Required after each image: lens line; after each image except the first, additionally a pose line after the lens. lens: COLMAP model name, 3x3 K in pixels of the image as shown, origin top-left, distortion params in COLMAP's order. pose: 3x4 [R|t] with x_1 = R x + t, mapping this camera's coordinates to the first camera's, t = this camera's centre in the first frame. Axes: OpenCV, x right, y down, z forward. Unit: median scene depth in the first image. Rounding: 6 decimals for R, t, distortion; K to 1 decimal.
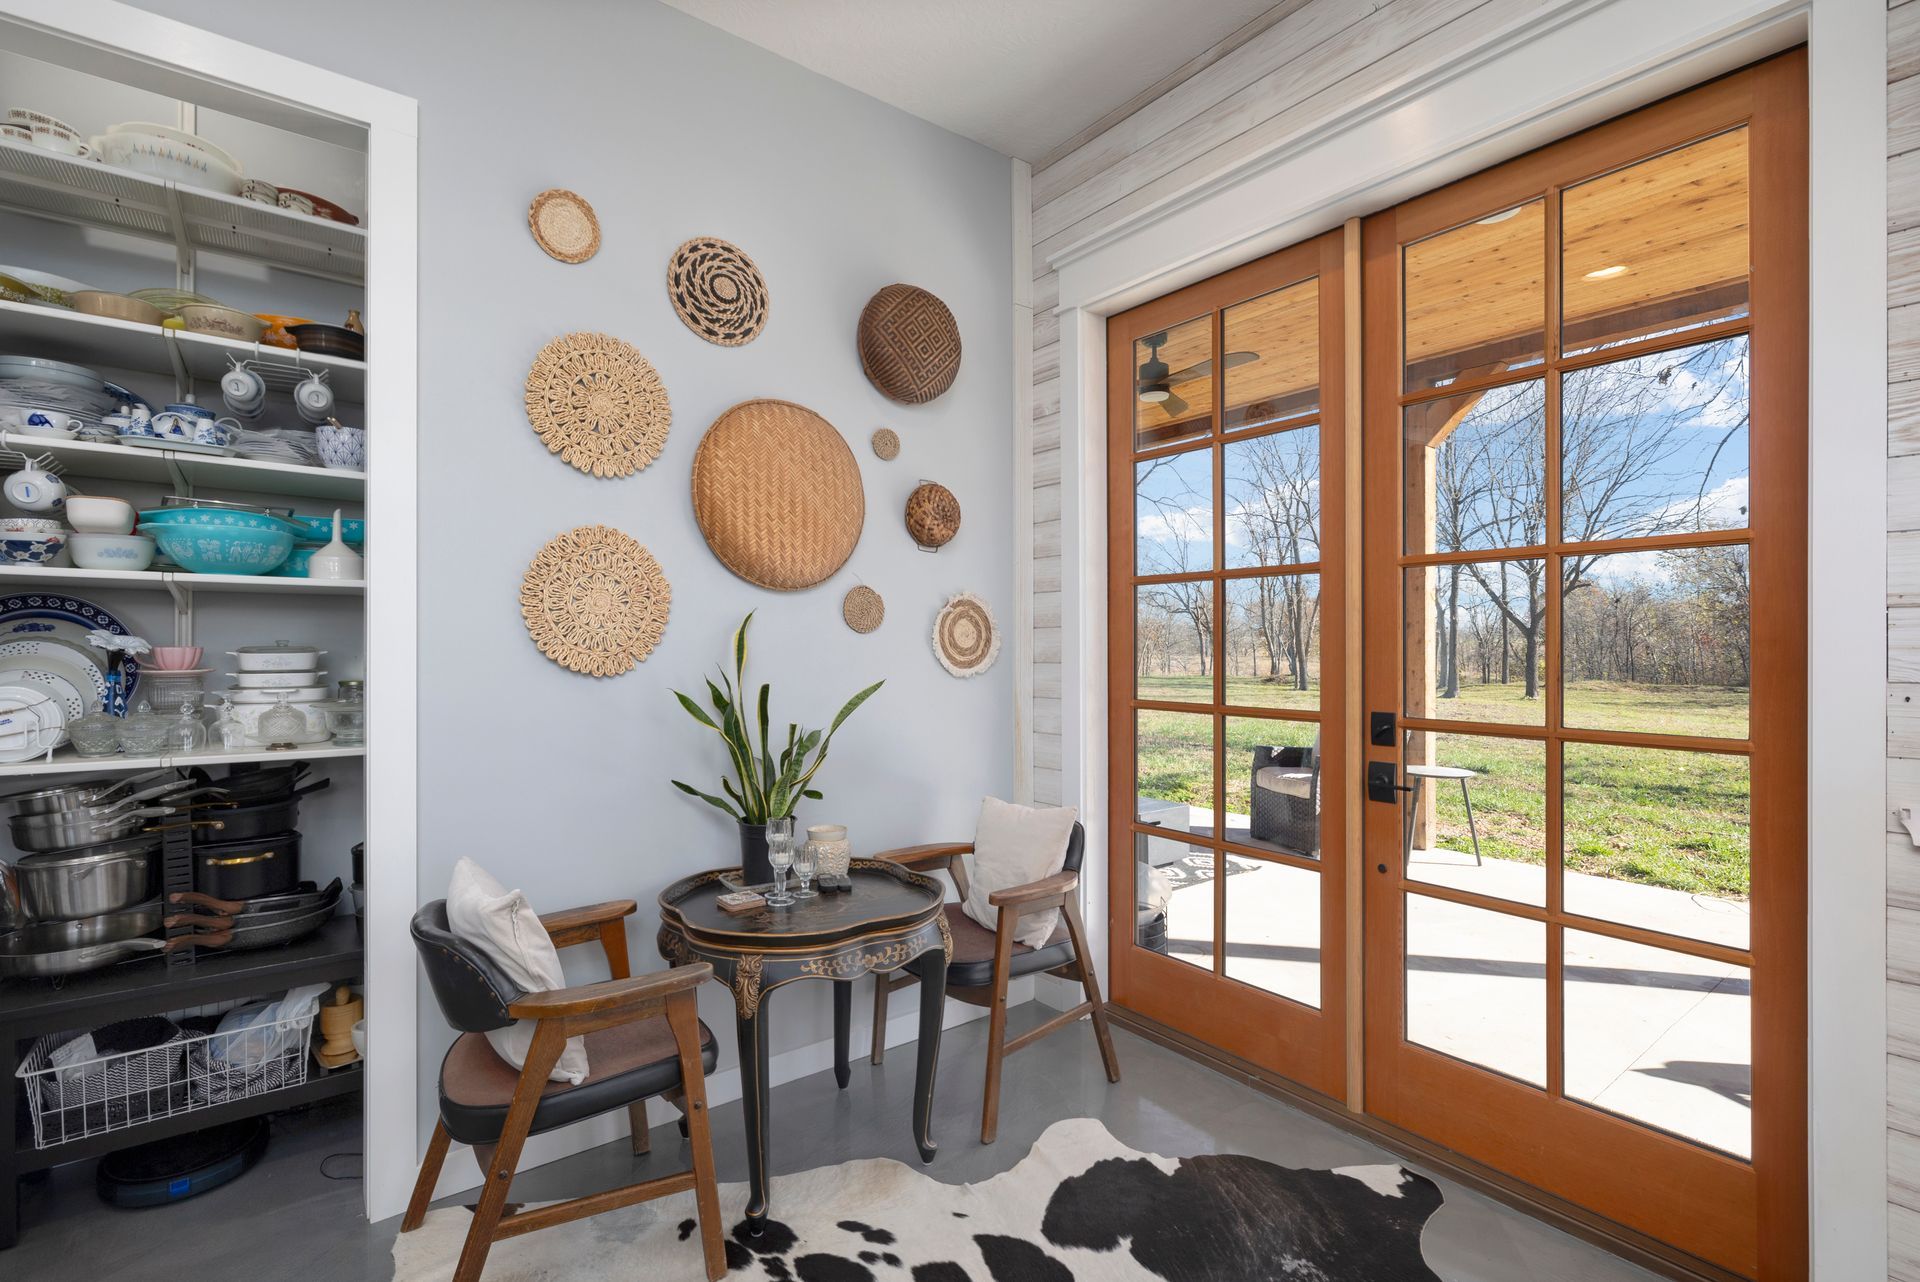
lens RADIAL K [[865.0, 0, 956.1], [0, 865.0, 640.1], [0, 0, 1]] dist [-0.009580, -0.000141]
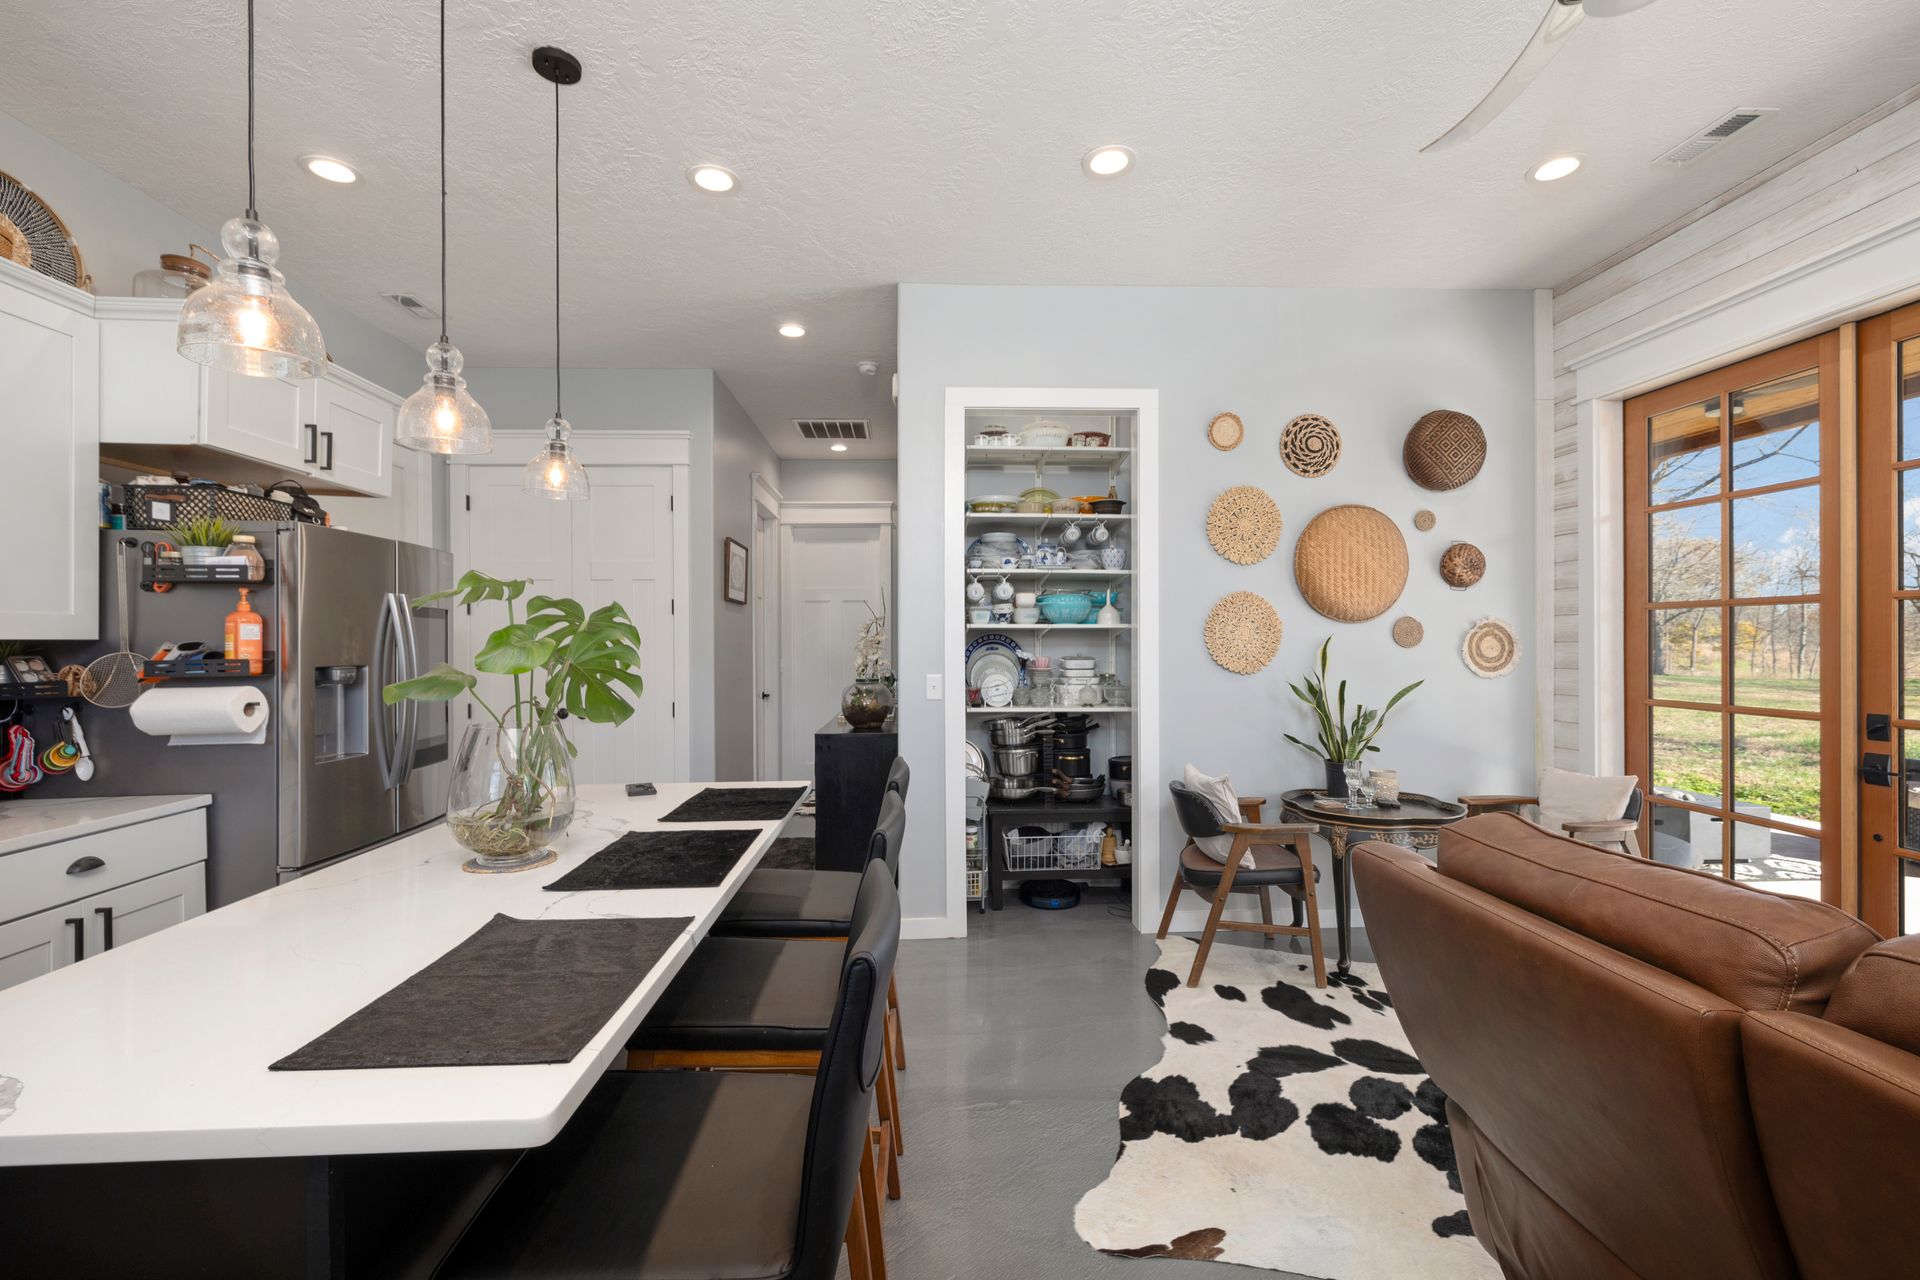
lens RADIAL K [[815.3, 0, 953.5], [0, 815.3, 651.1], [0, 0, 1]] dist [0.003957, -0.004539]
pose [[0.820600, 0.002336, -0.571498, 0.065067], [0.009535, 0.999797, 0.017778, -0.040857], [0.571423, -0.020037, 0.820411, -0.722866]]
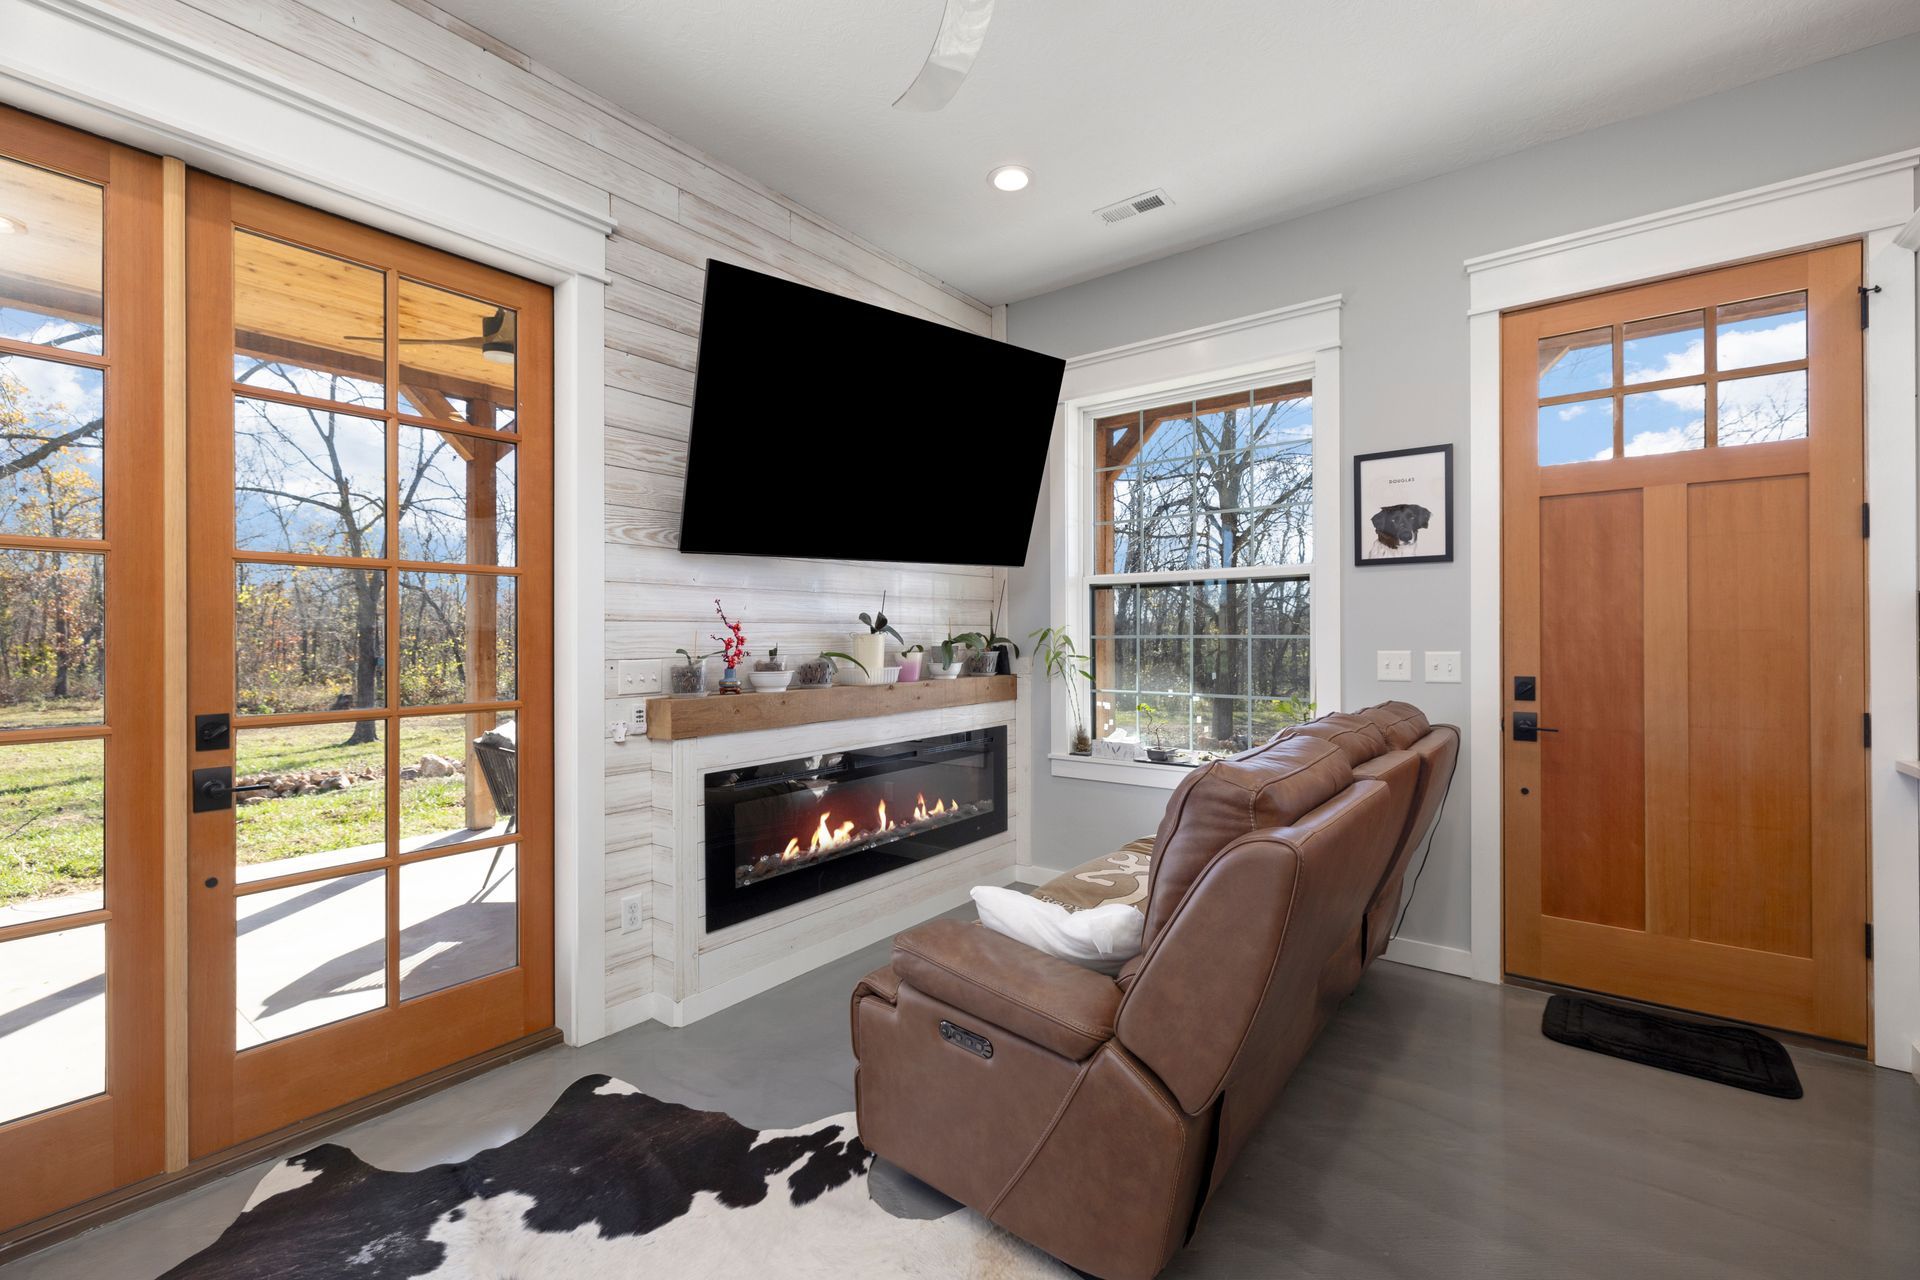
lens RADIAL K [[820.2, 0, 958.9], [0, 820.2, 634.7], [0, 0, 1]] dist [0.001412, 0.000043]
pose [[-0.258316, 0.006196, 0.966041, -0.548947], [0.000468, 0.999980, -0.006289, 0.004342], [-0.966060, -0.001173, -0.258314, 0.435794]]
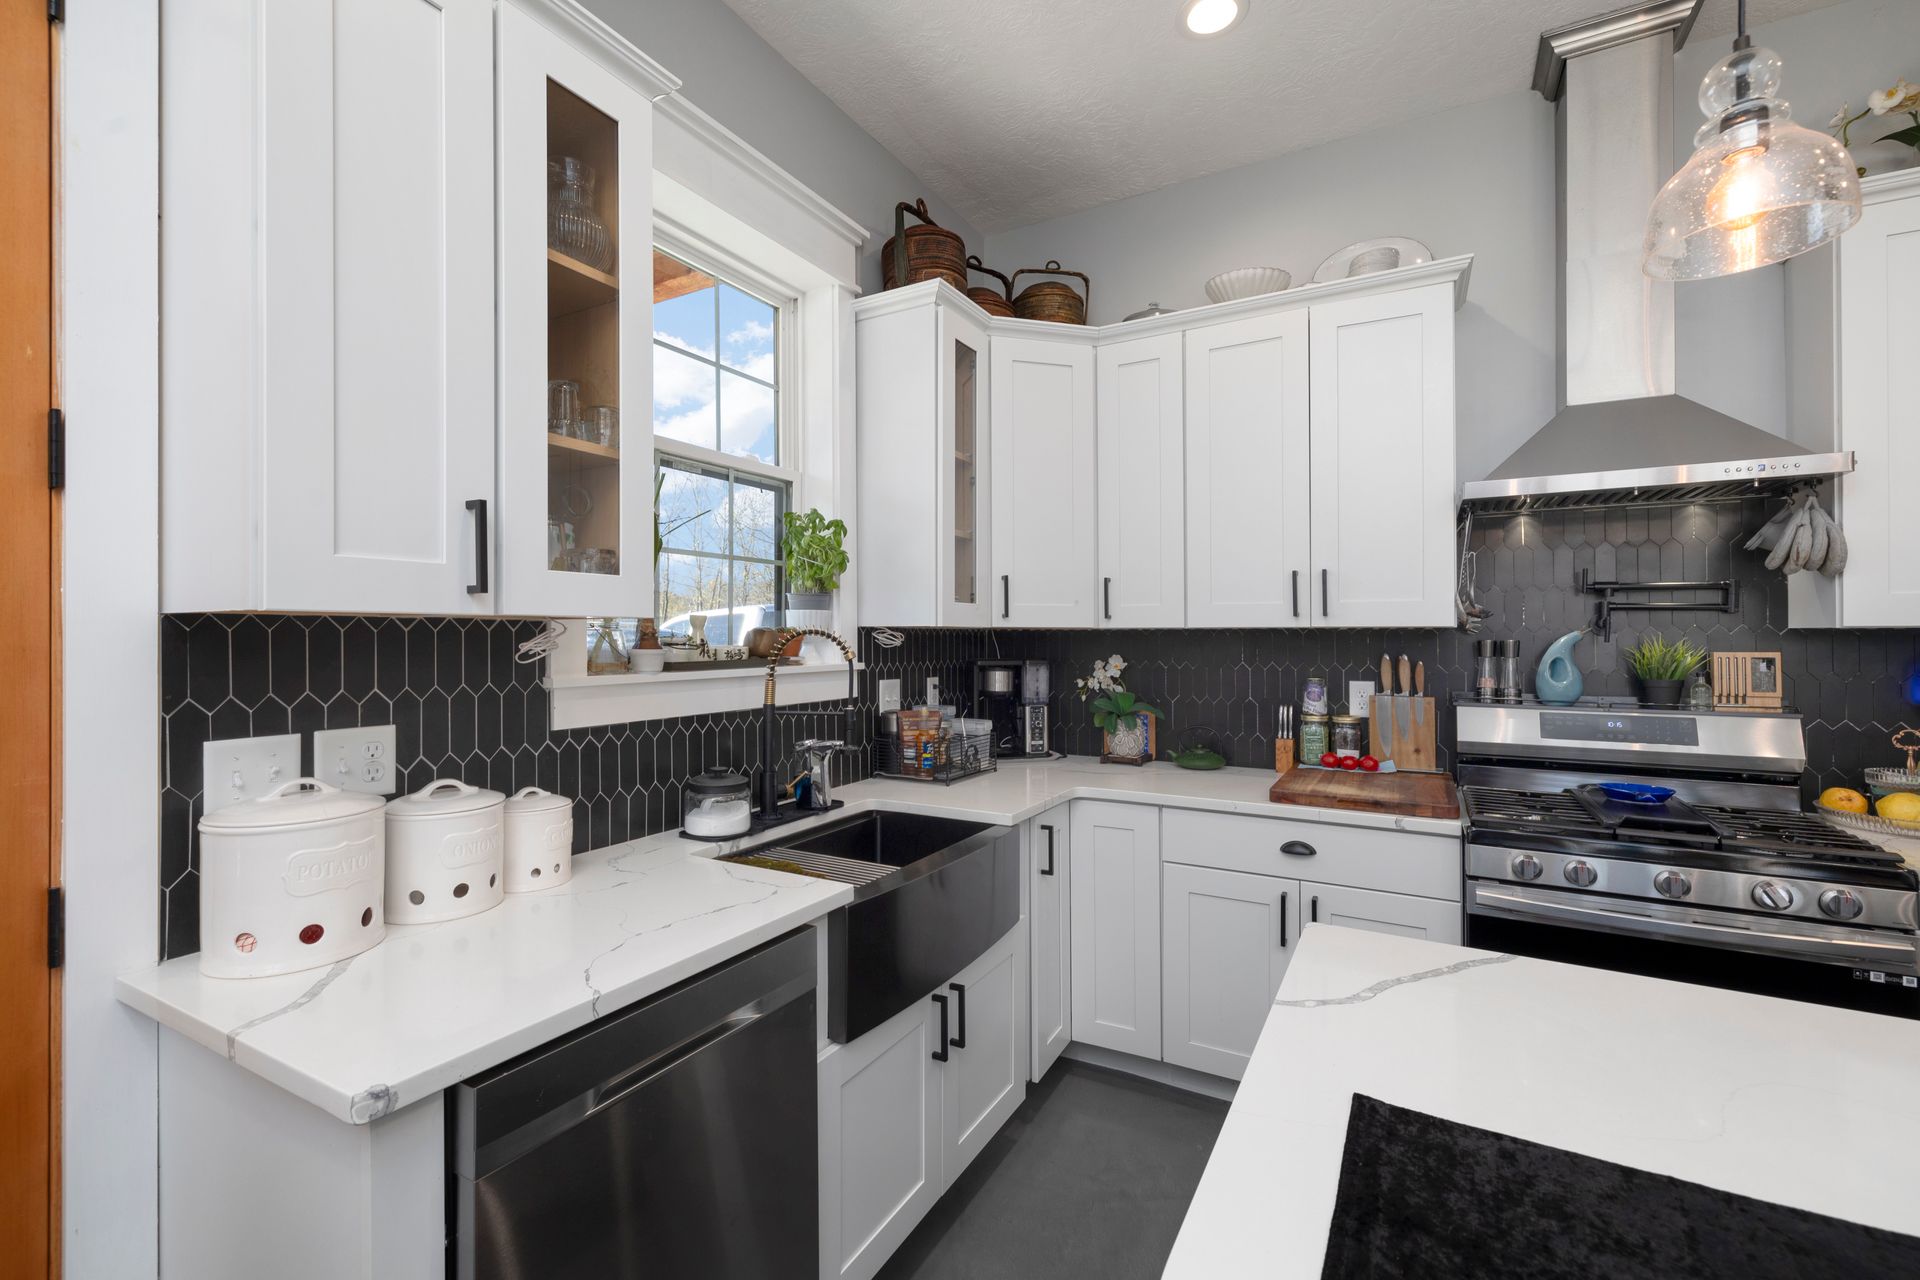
lens RADIAL K [[814.9, 0, 955.3], [0, 814.9, 635.3], [0, 0, 1]] dist [0.001488, 0.000039]
pose [[-0.922593, -0.000070, -0.385776, -0.124696], [0.002339, 0.999981, -0.005775, -0.038910], [0.385769, -0.006231, -0.922574, -0.335694]]
